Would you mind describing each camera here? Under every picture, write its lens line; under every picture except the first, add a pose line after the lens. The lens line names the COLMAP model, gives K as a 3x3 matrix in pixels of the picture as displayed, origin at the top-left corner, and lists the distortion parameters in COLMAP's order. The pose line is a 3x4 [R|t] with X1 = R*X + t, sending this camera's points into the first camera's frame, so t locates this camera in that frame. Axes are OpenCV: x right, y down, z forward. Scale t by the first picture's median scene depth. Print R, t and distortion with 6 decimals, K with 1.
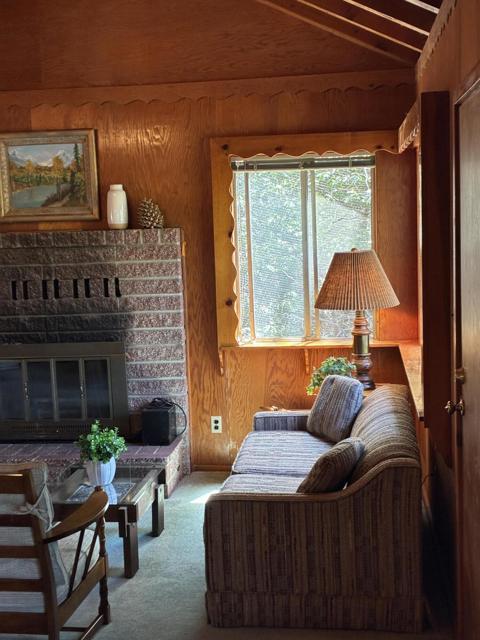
lens RADIAL K [[978.0, 0, 240.0], [0, 978.0, 320.0], [0, 0, 1]] dist [0.214525, -1.075671]
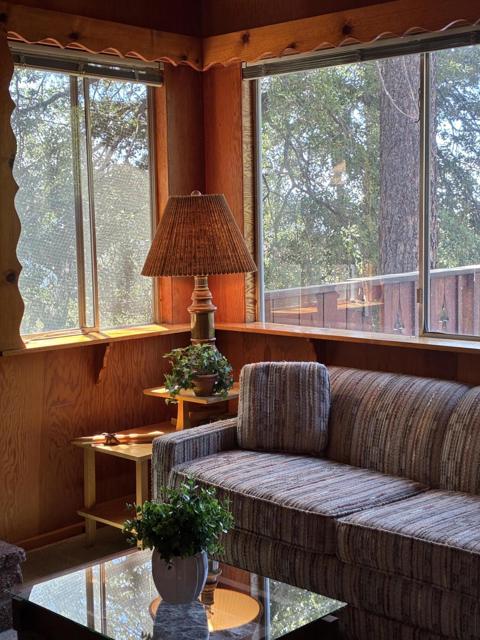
lens RADIAL K [[971.9, 0, 243.0], [0, 971.9, 312.2], [0, 0, 1]] dist [0.228473, -1.085880]
pose [[0.578527, -0.051700, 0.814023, -0.444569], [0.089121, 0.996021, -0.000079, 0.017789], [-0.810780, 0.072592, 0.580832, 0.560908]]
